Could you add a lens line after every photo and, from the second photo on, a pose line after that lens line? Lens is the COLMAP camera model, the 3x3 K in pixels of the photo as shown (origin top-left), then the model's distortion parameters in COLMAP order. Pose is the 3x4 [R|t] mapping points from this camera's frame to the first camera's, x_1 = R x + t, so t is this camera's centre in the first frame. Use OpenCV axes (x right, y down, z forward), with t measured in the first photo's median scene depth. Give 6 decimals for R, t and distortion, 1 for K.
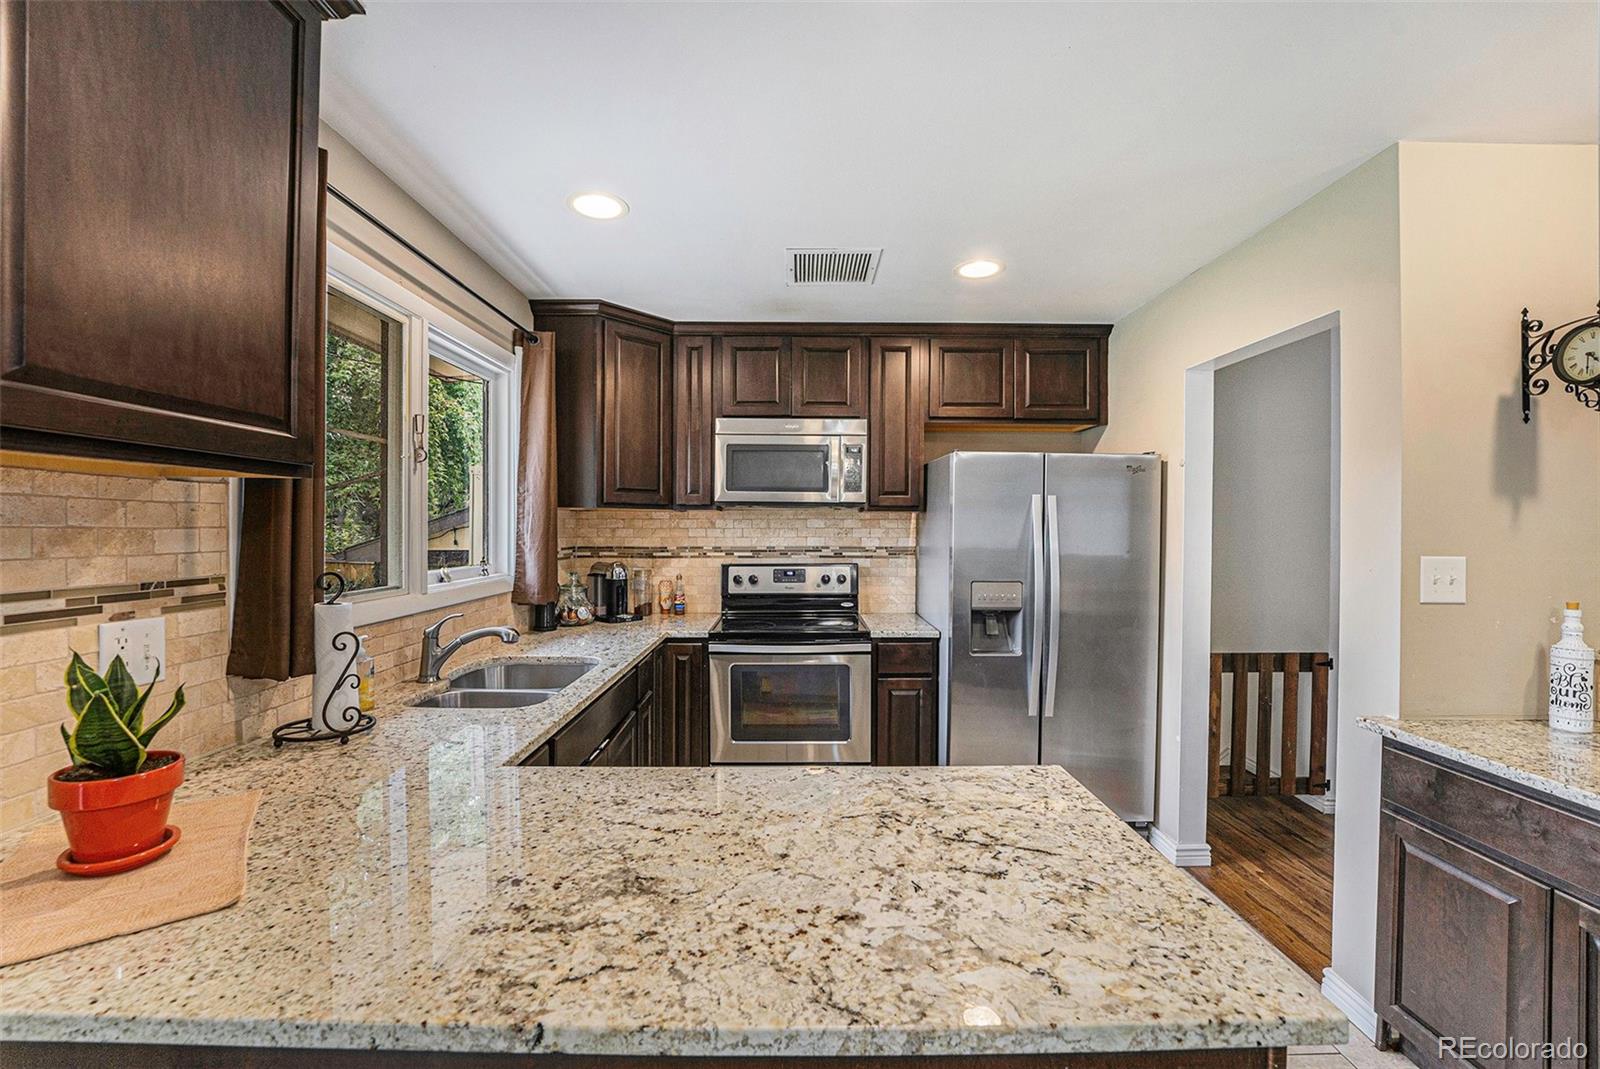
lens RADIAL K [[653.6, 0, 791.1], [0, 653.6, 548.6], [0, 0, 1]] dist [-0.025615, 0.000207]
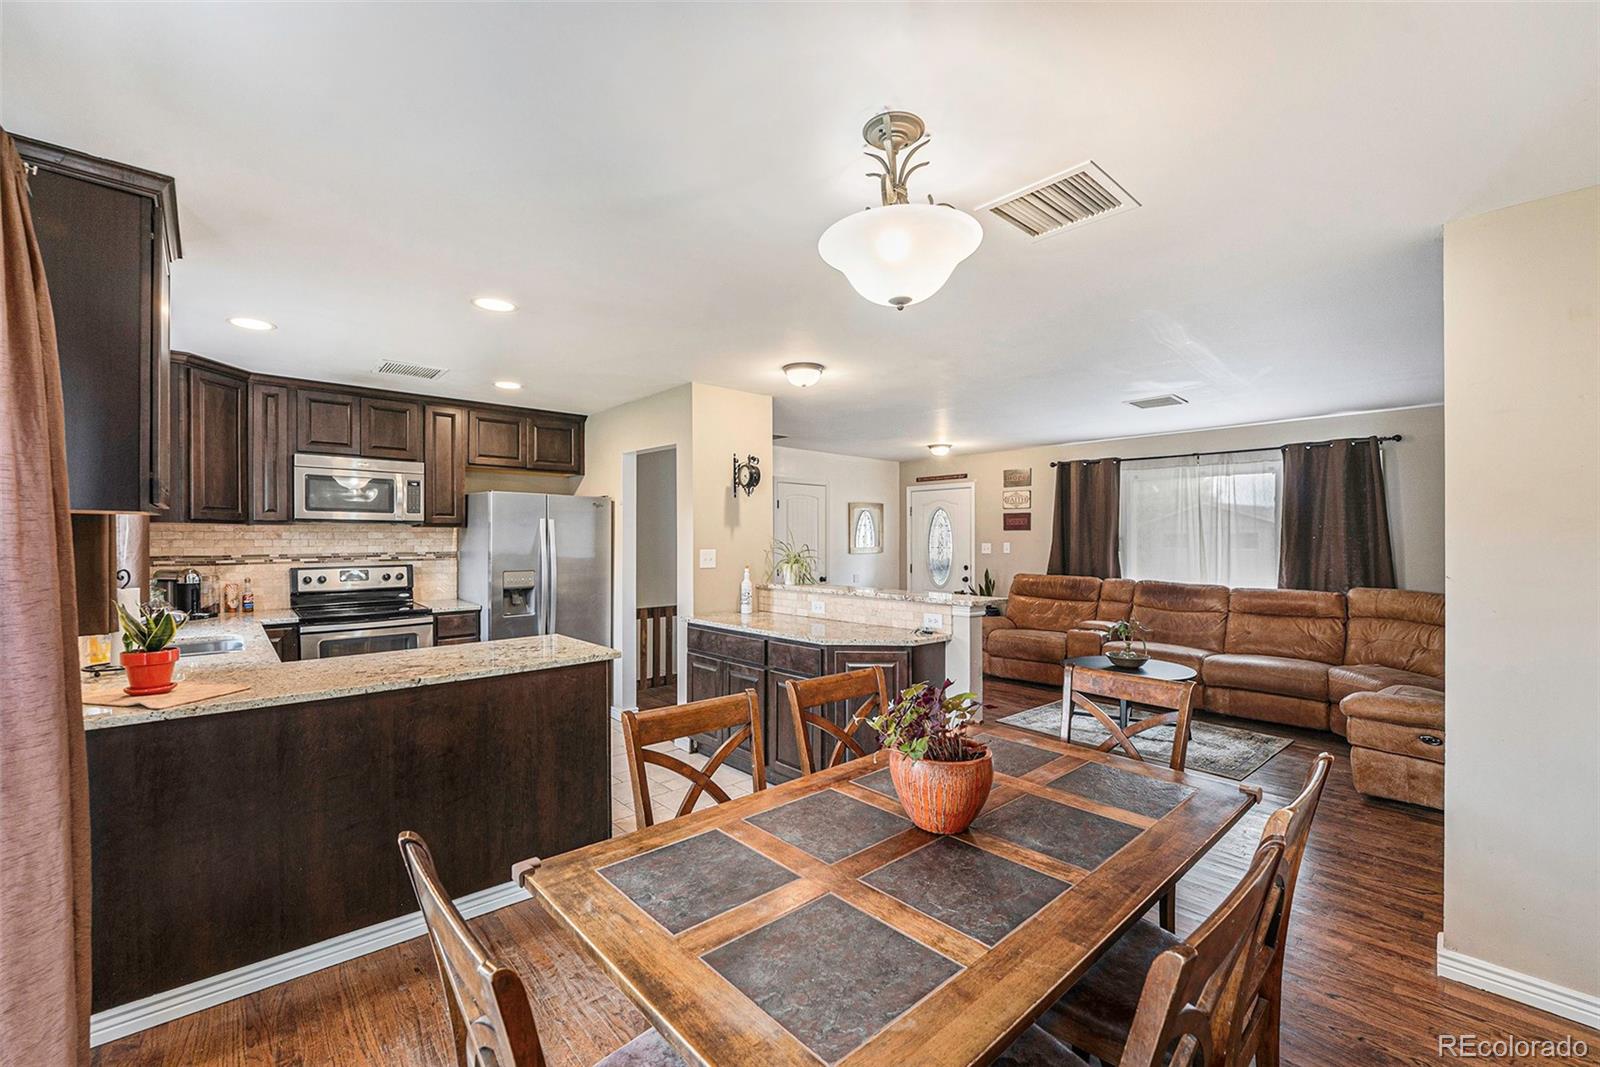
lens RADIAL K [[653.6, 0, 786.0], [0, 653.6, 530.5], [0, 0, 1]] dist [-0.025615, 0.000207]
pose [[0.744443, 0.004119, 0.667673, -0.262775], [0.022936, 0.999233, -0.031738, 0.014836], [-0.667292, 0.038941, 0.743778, -0.633213]]
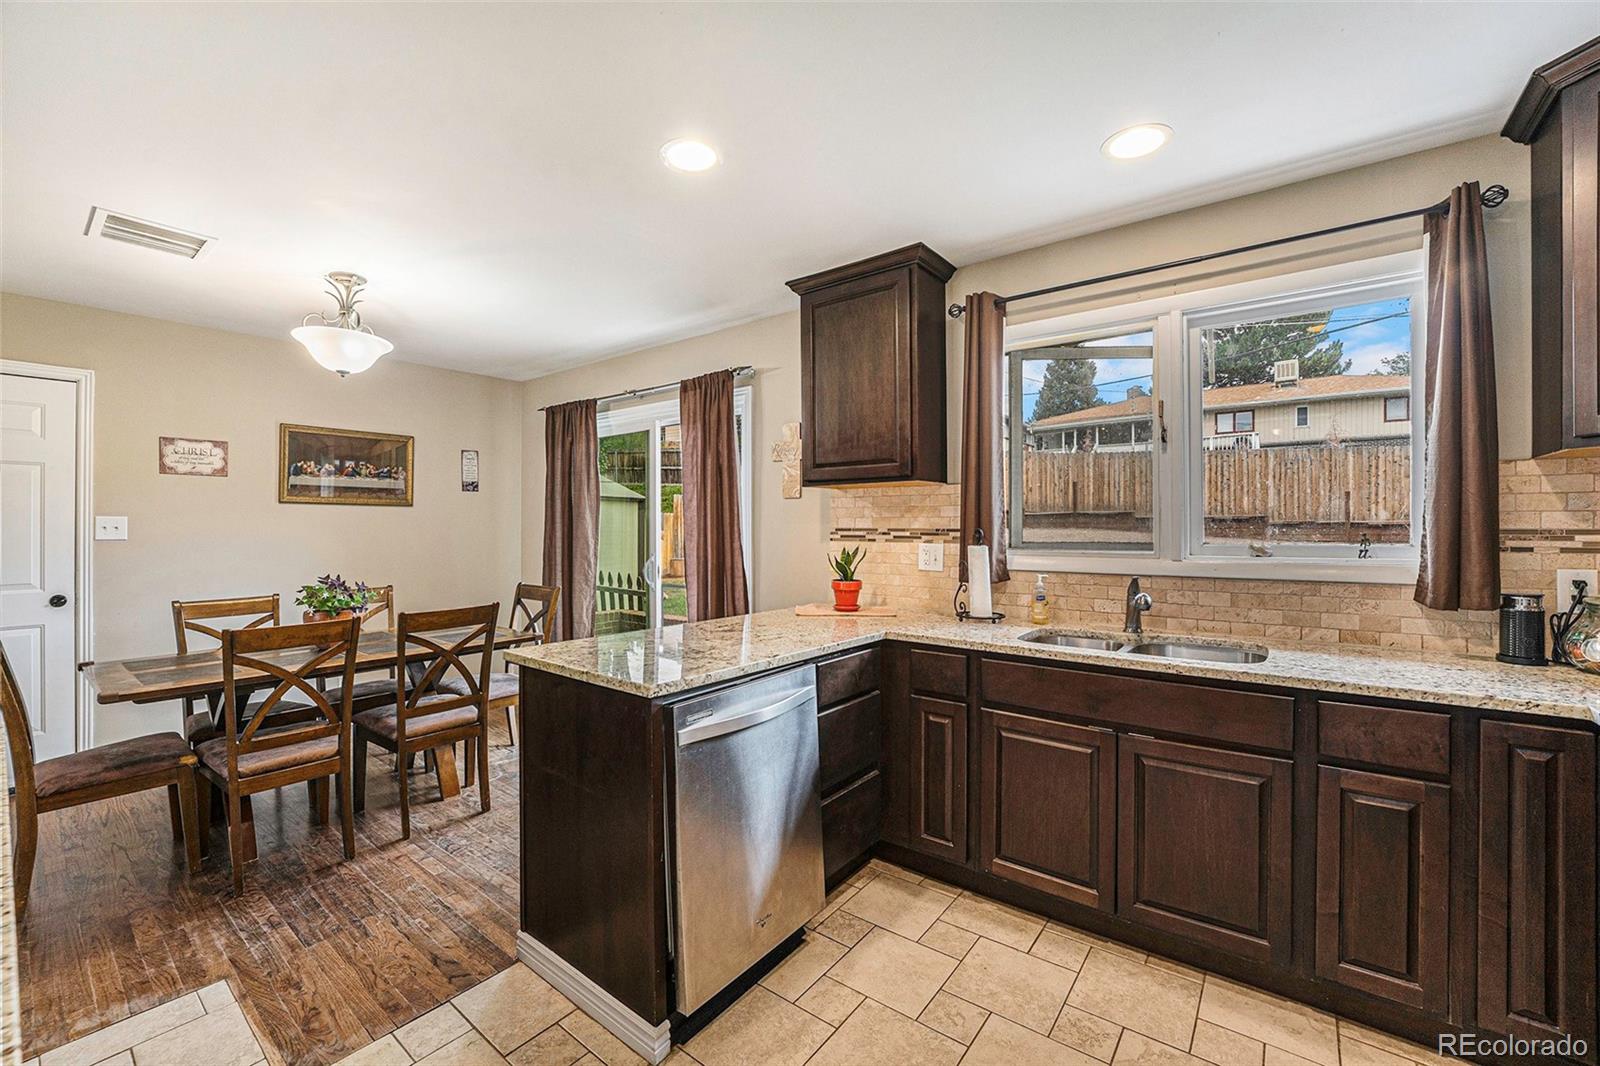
lens RADIAL K [[653.6, 0, 772.8], [0, 653.6, 538.3], [0, 0, 1]] dist [-0.025615, 0.000207]
pose [[-0.623495, 0.013476, -0.781711, 0.509901], [-0.025814, 0.998951, 0.037810, 0.004694], [0.781401, 0.043753, -0.622493, 0.809232]]
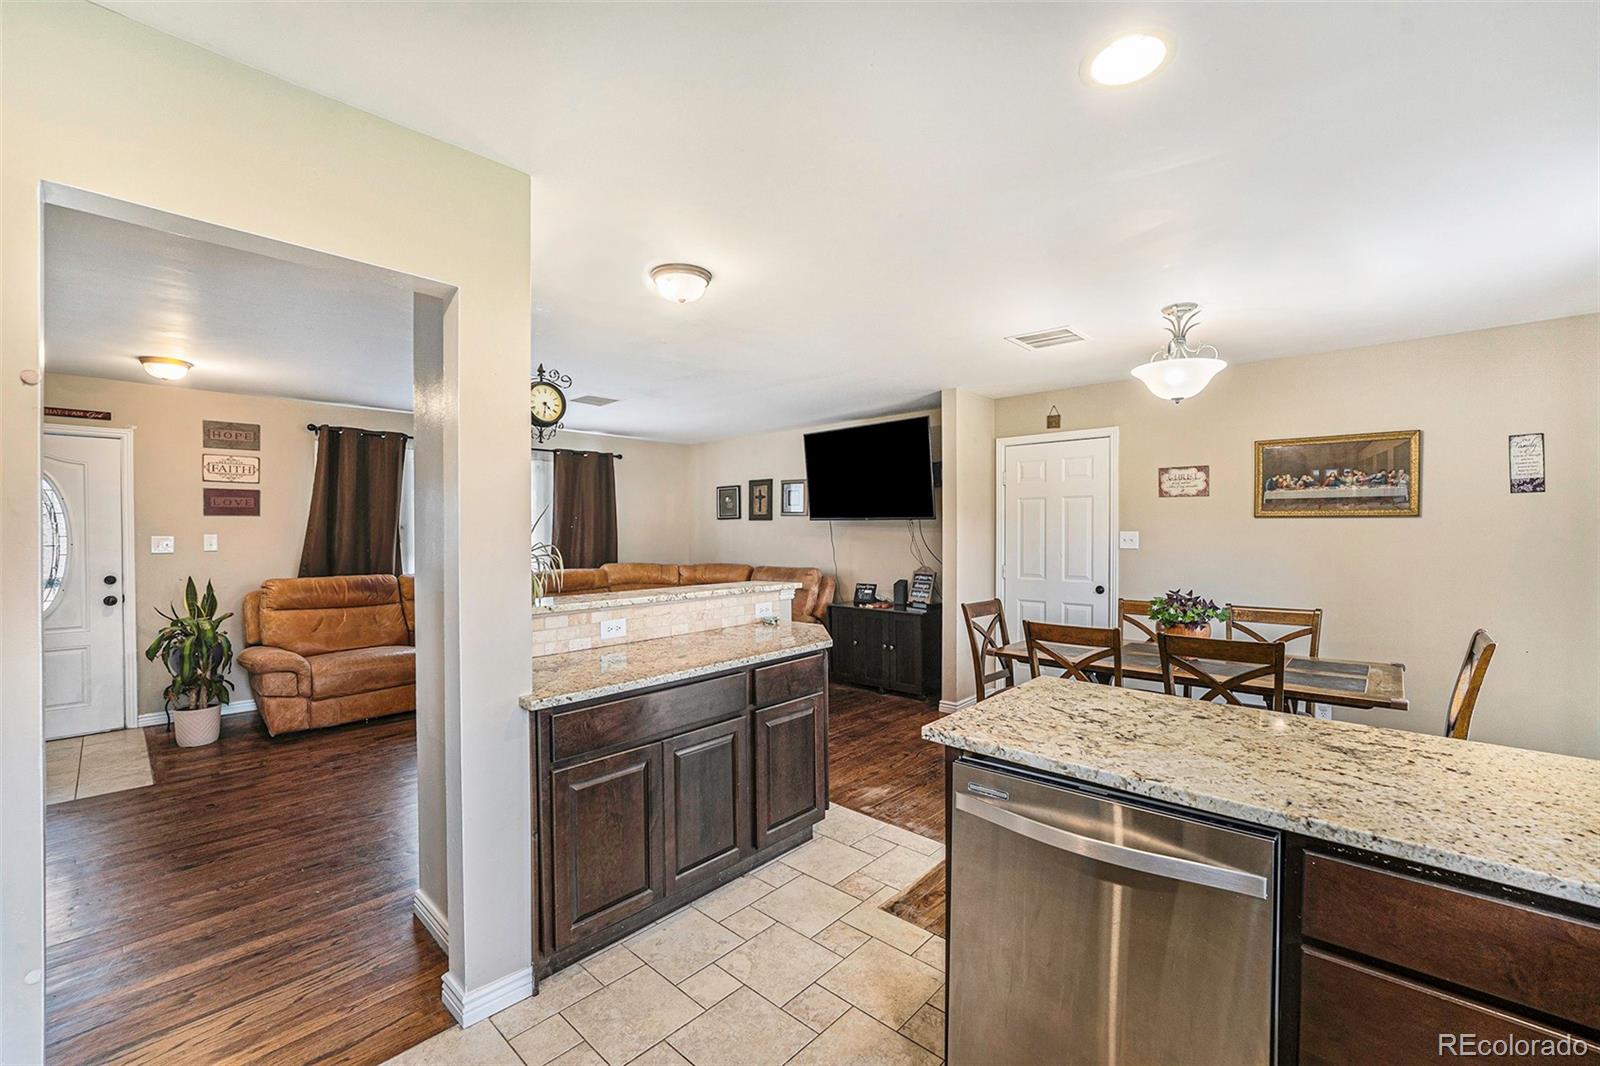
lens RADIAL K [[653.6, 0, 799.8], [0, 653.6, 533.6], [0, 0, 1]] dist [-0.025615, 0.000207]
pose [[-0.734568, -0.007084, 0.678498, -0.090680], [0.020708, 0.999246, 0.032852, -0.022502], [-0.678219, 0.038182, -0.733867, 0.855820]]
